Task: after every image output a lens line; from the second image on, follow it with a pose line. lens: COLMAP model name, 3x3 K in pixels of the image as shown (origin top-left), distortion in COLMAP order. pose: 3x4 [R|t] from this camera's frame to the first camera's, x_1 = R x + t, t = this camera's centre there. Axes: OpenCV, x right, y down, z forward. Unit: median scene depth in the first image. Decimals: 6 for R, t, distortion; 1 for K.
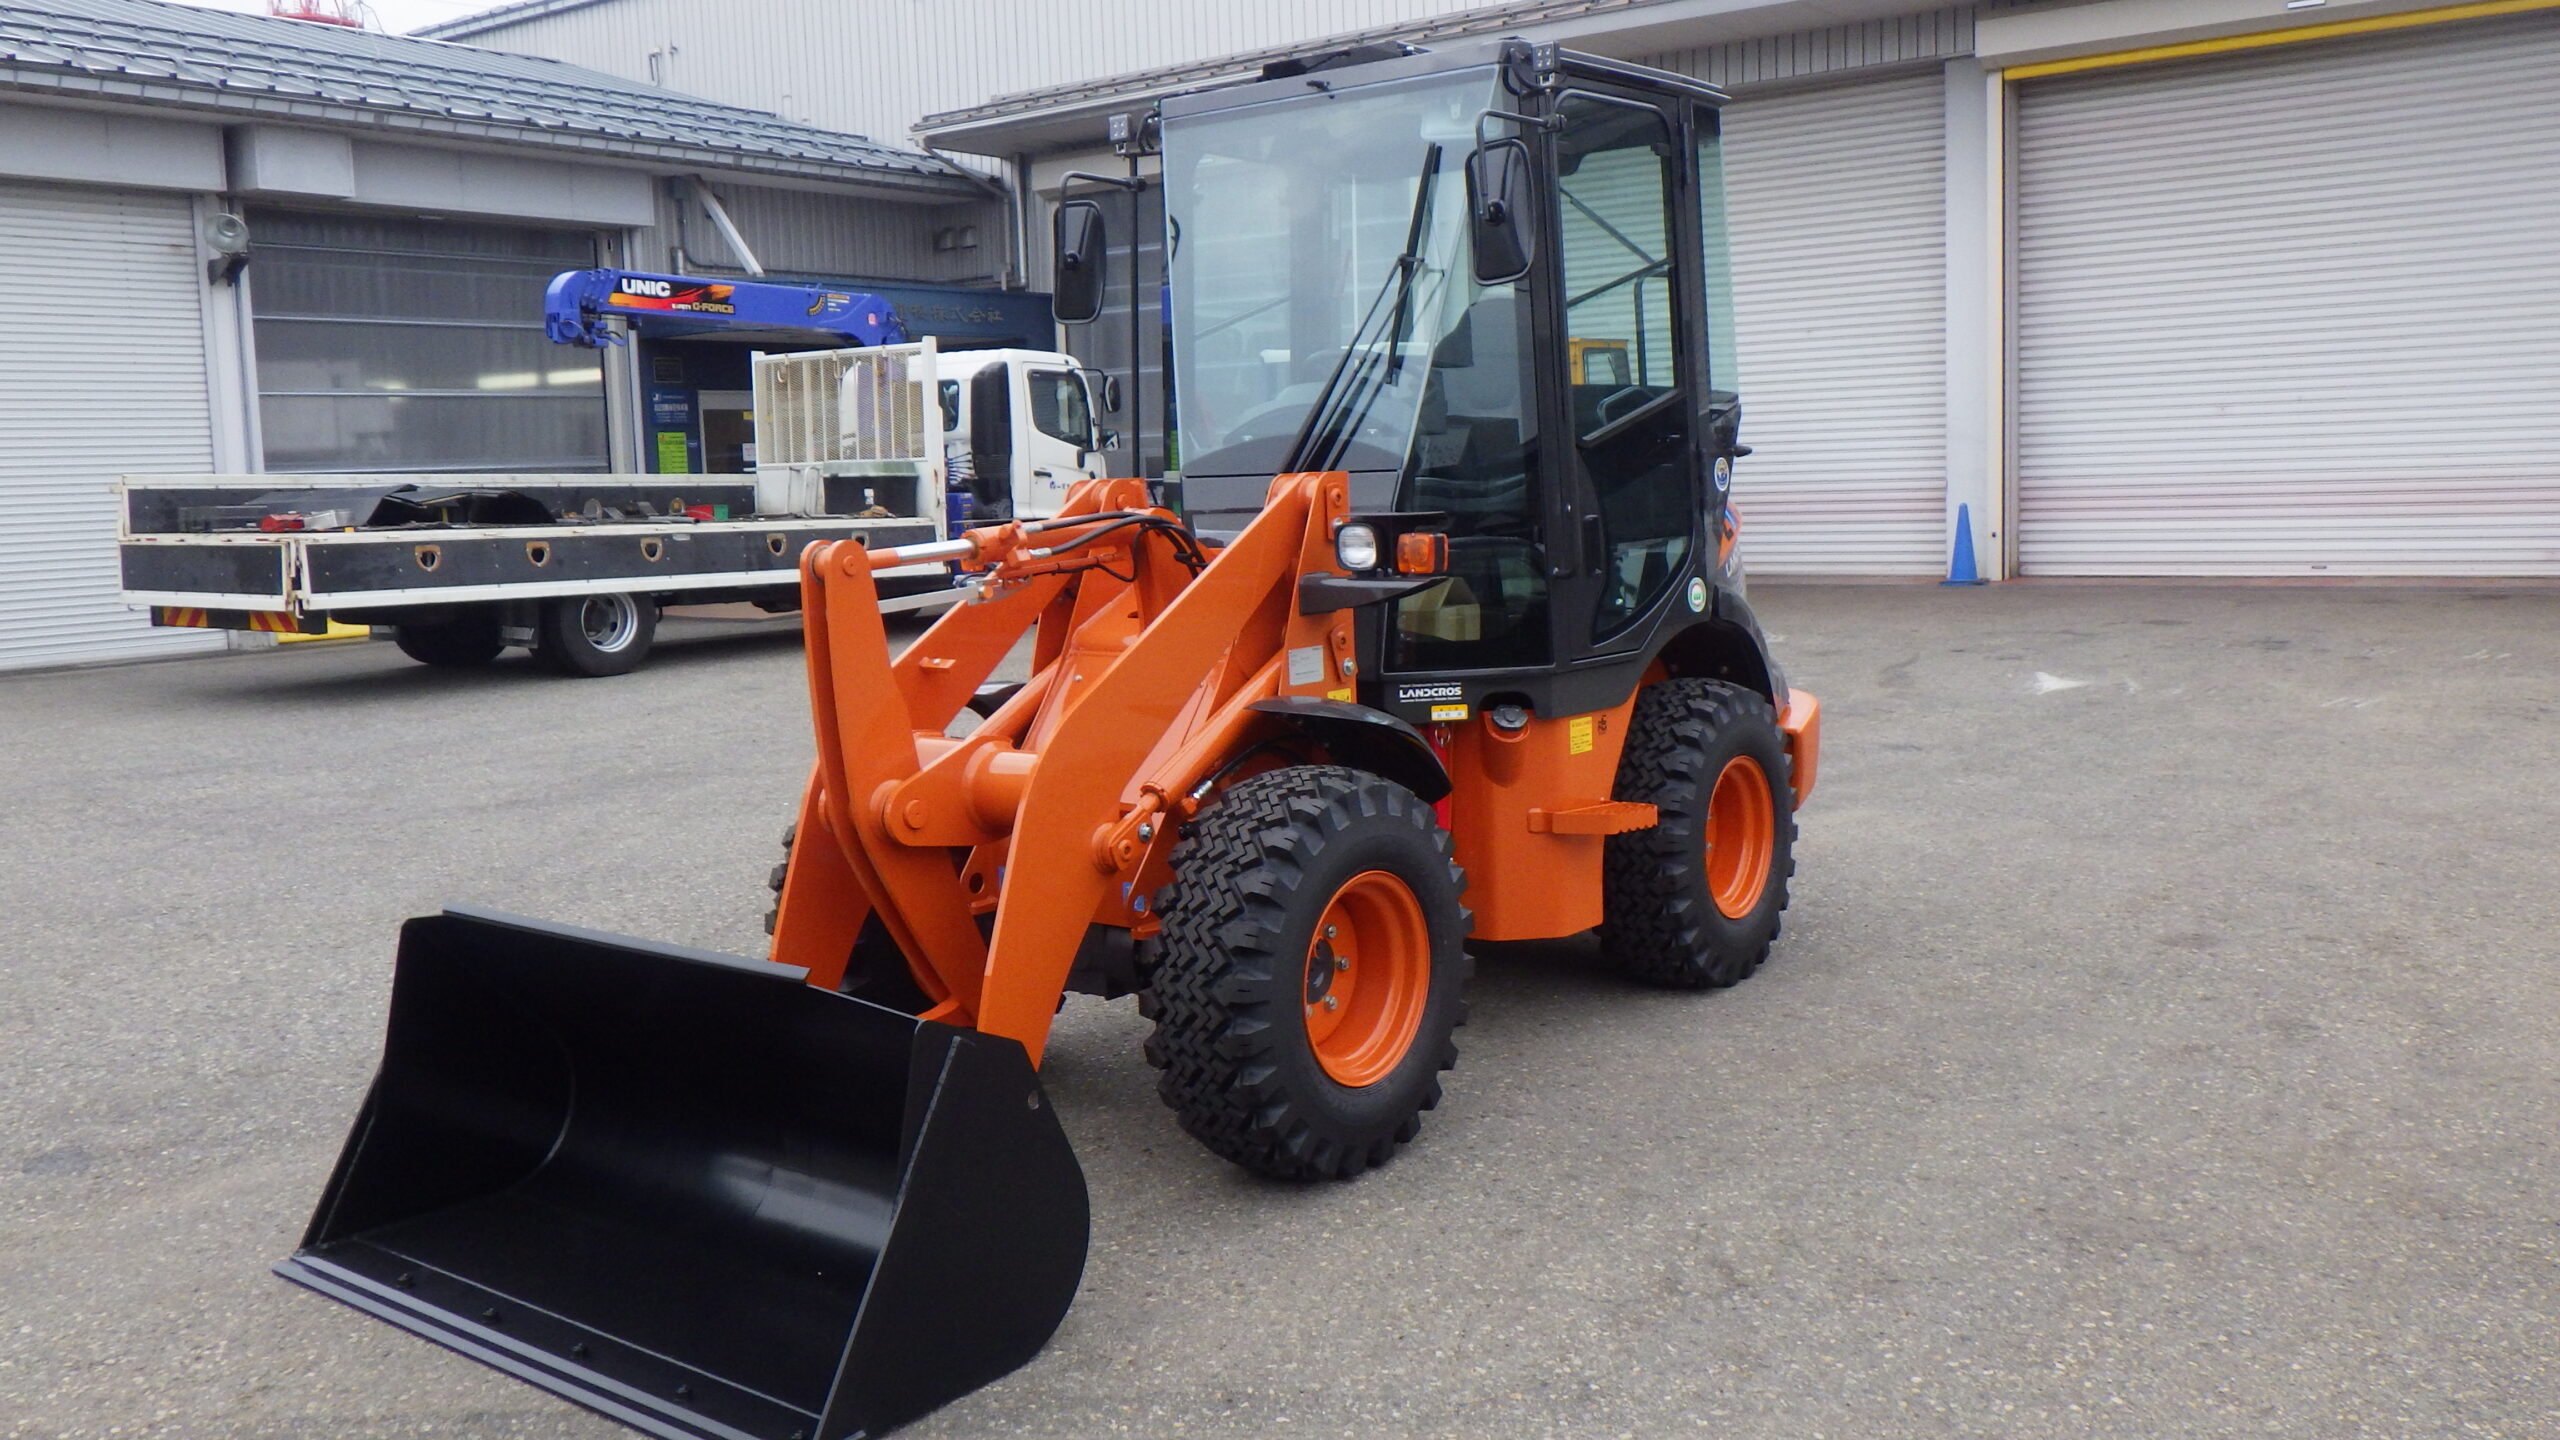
lens RADIAL K [[2095.5, 0, 1280.0], [0, 2095.5, 720.0], [0, 0, 1]] dist [-0.002566, -0.006331]
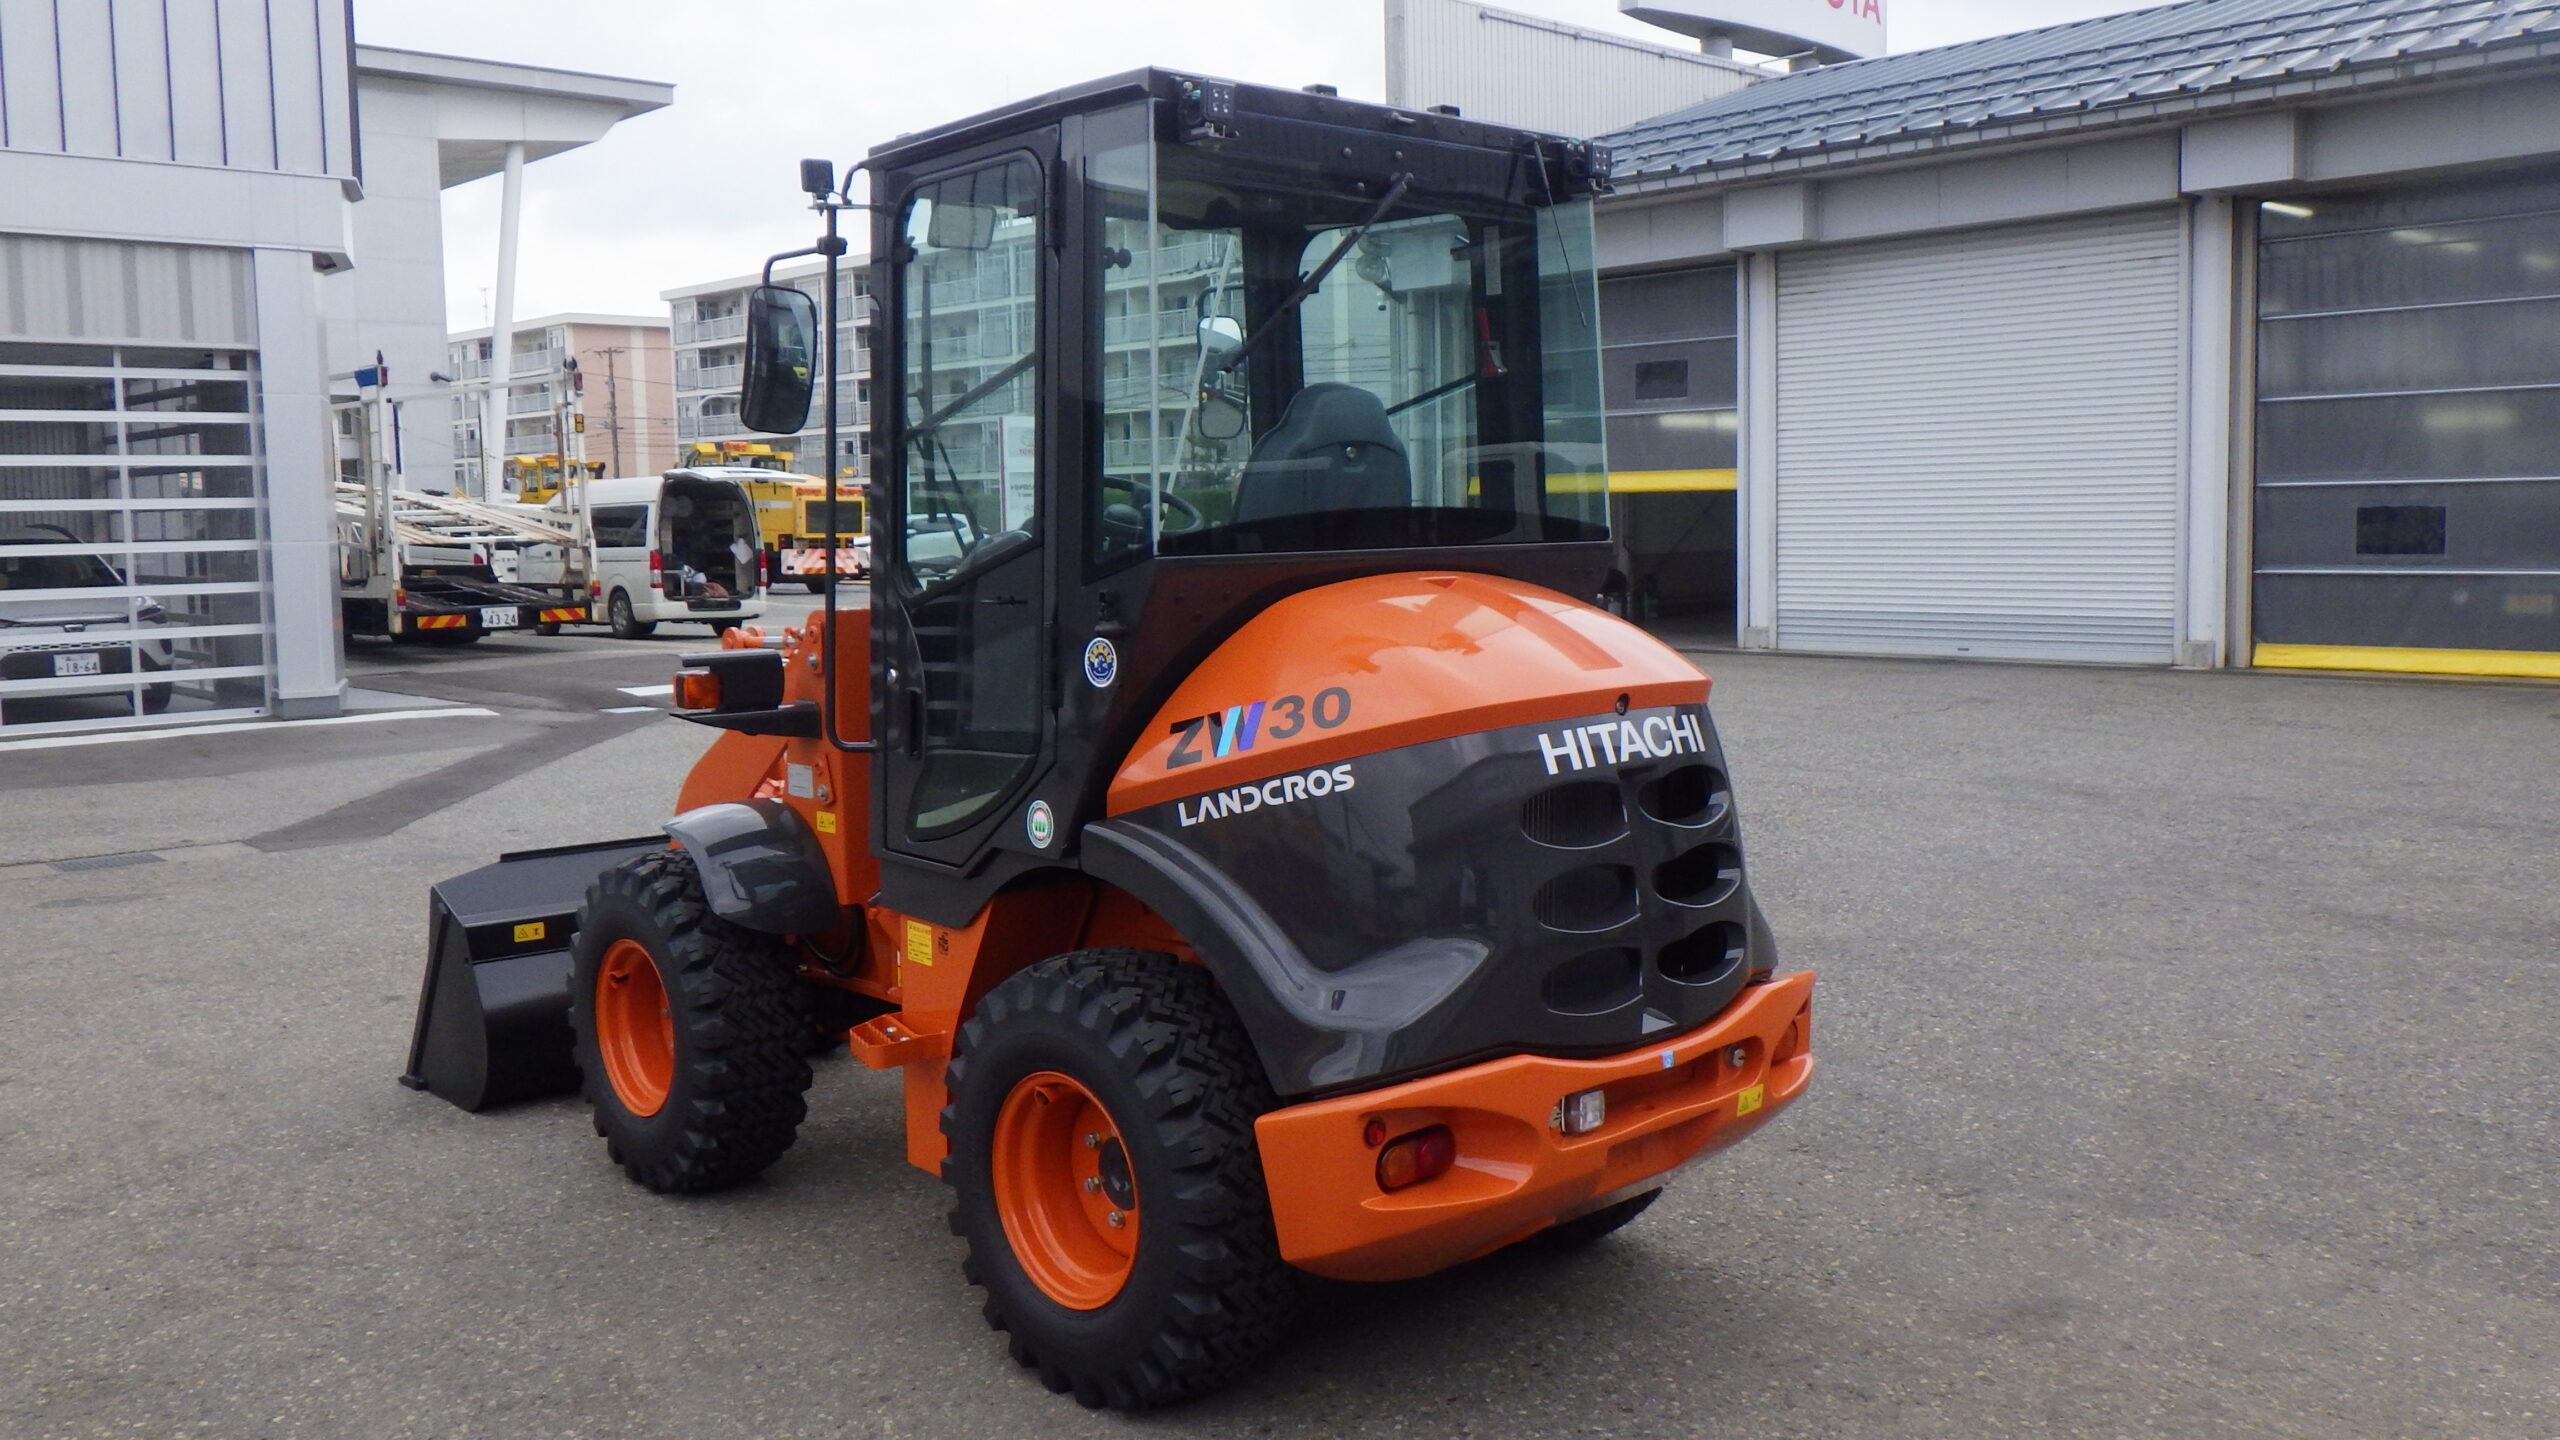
lens RADIAL K [[2057.4, 0, 1275.2], [0, 2057.4, 710.2], [0, 0, 1]] dist [-0.016100, -0.001862]
pose [[-0.176869, 0.124926, -0.976274, 0.969317], [-0.098762, 0.984653, 0.143891, -0.231606], [0.979267, 0.121868, -0.161817, 1.331832]]
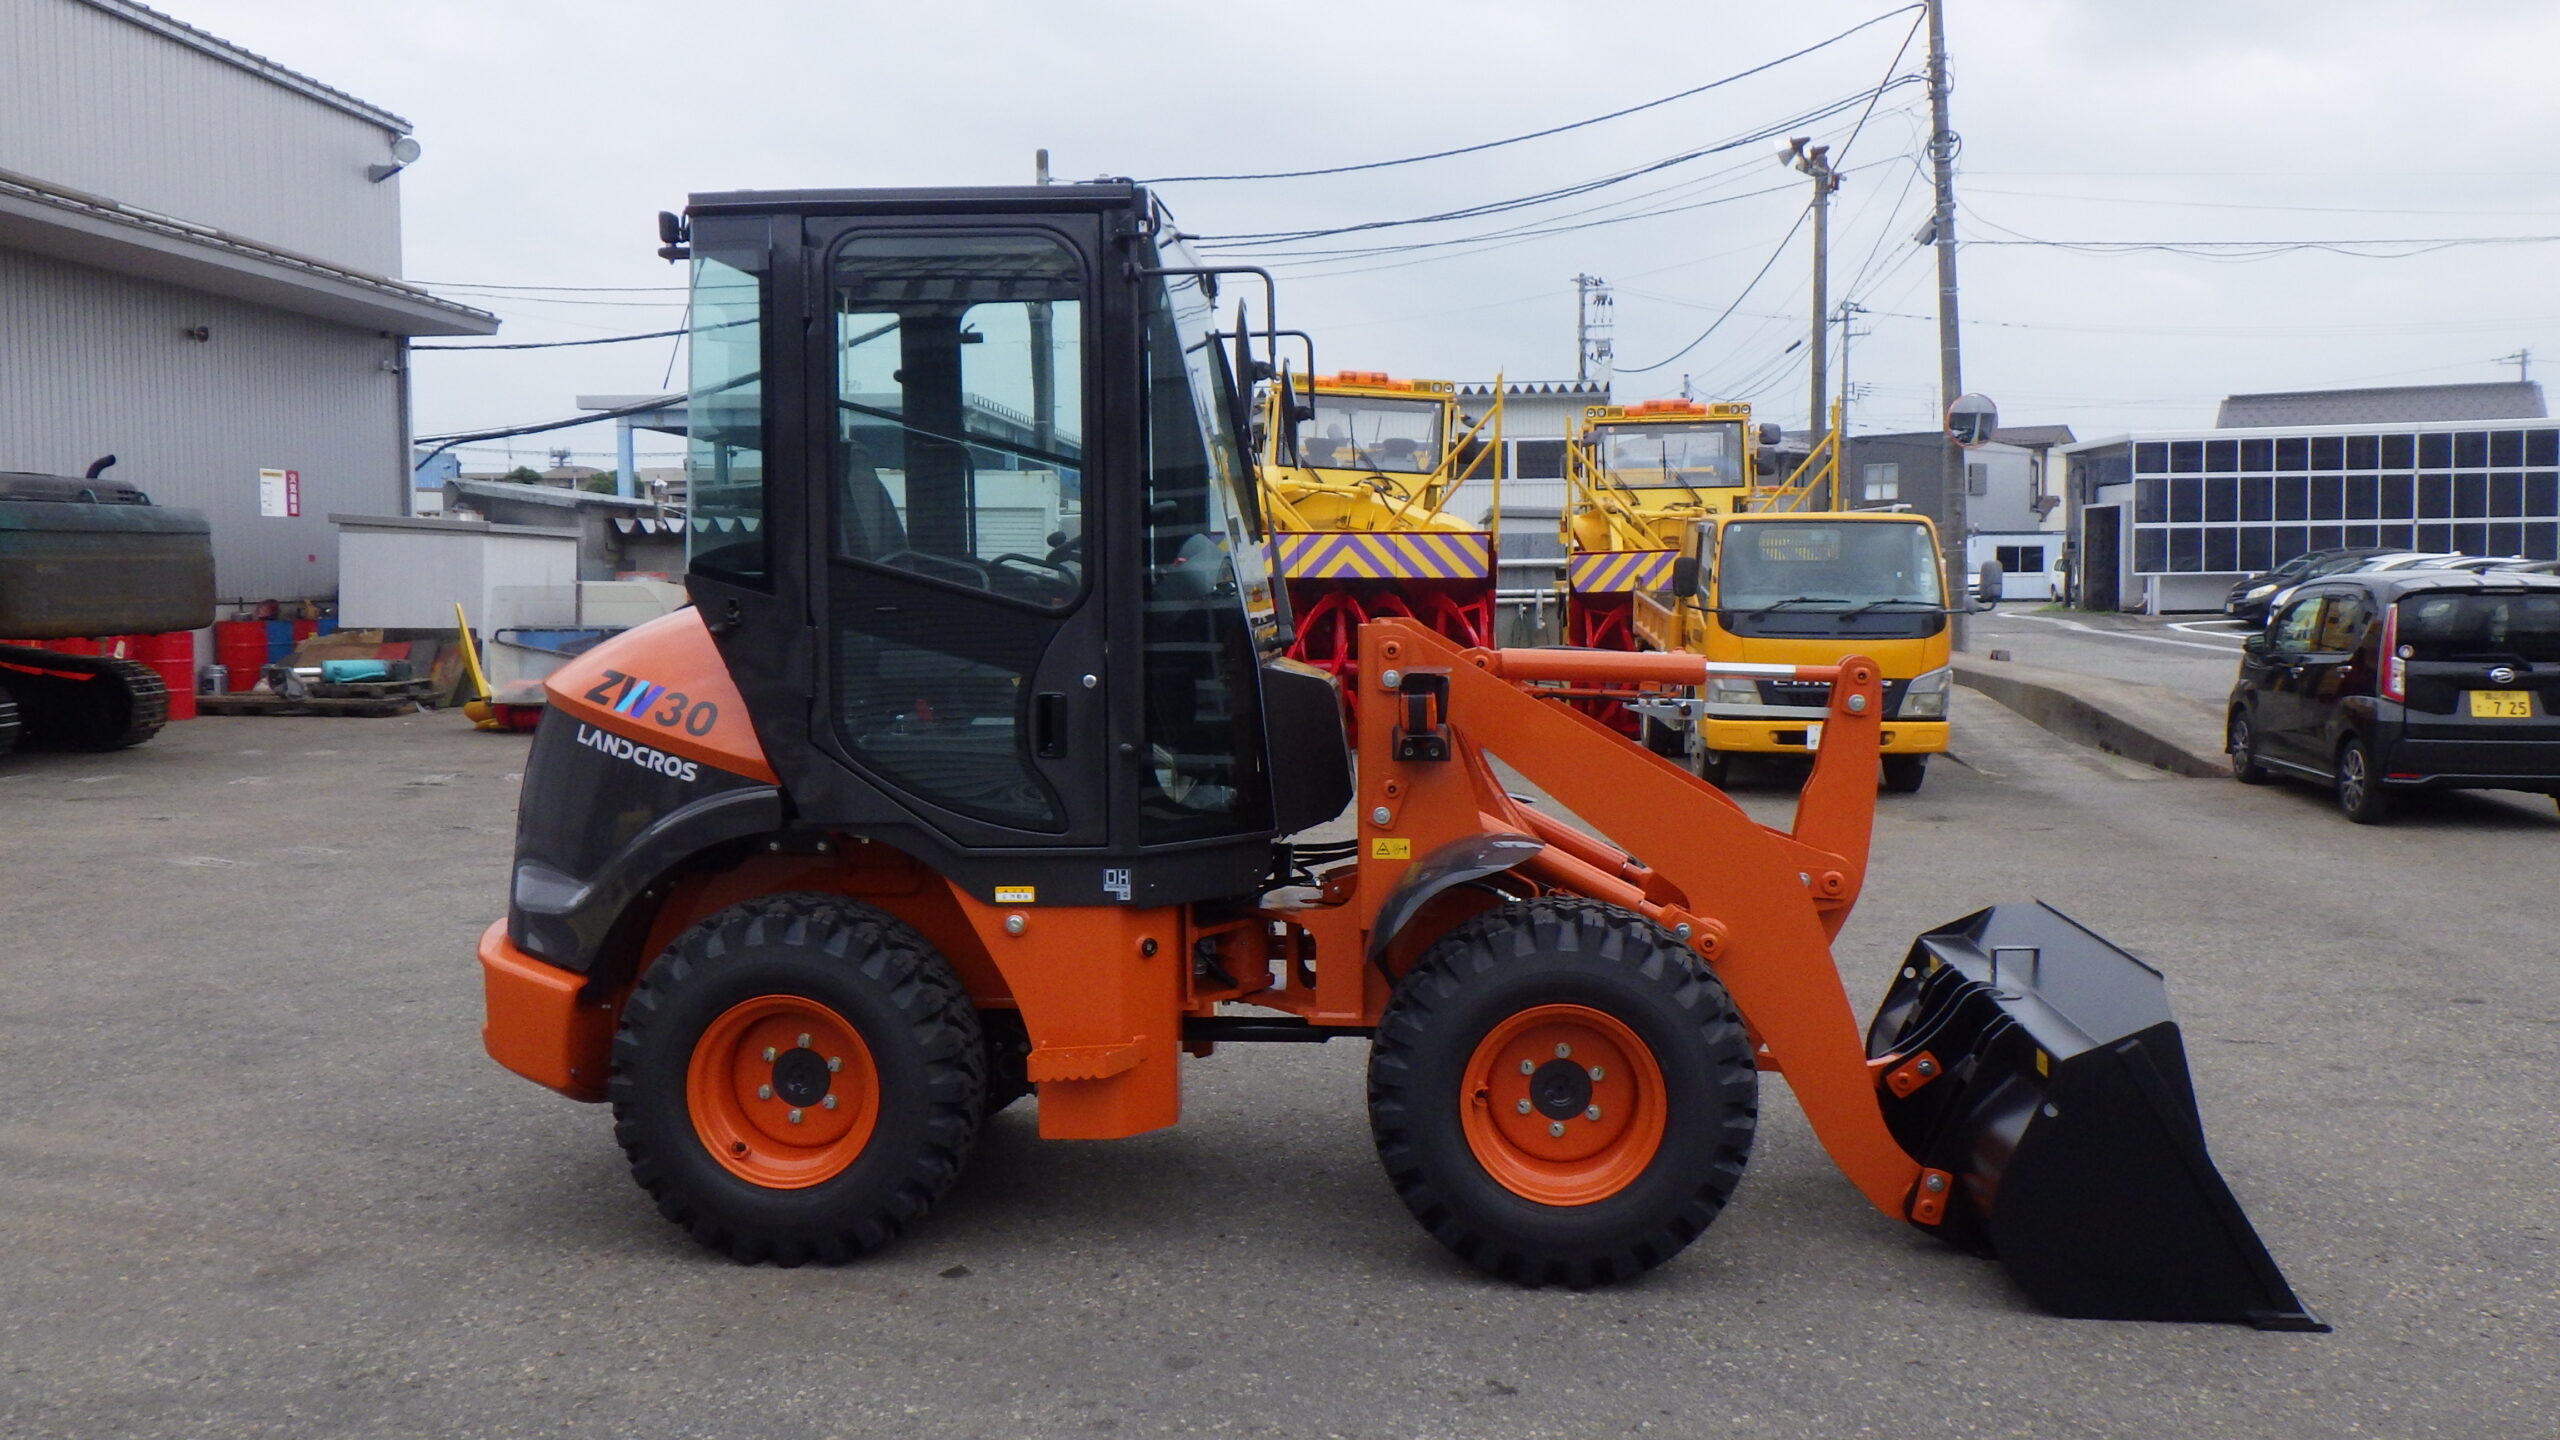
lens RADIAL K [[2109.4, 0, 1238.0], [0, 2109.4, 711.8], [0, 0, 1]] dist [-0.007585, -0.009274]
pose [[-0.523009, -0.016620, 0.852165, -0.908794], [0.131866, 0.986194, 0.100166, -0.188680], [-0.842064, 0.164760, -0.513597, 1.614903]]
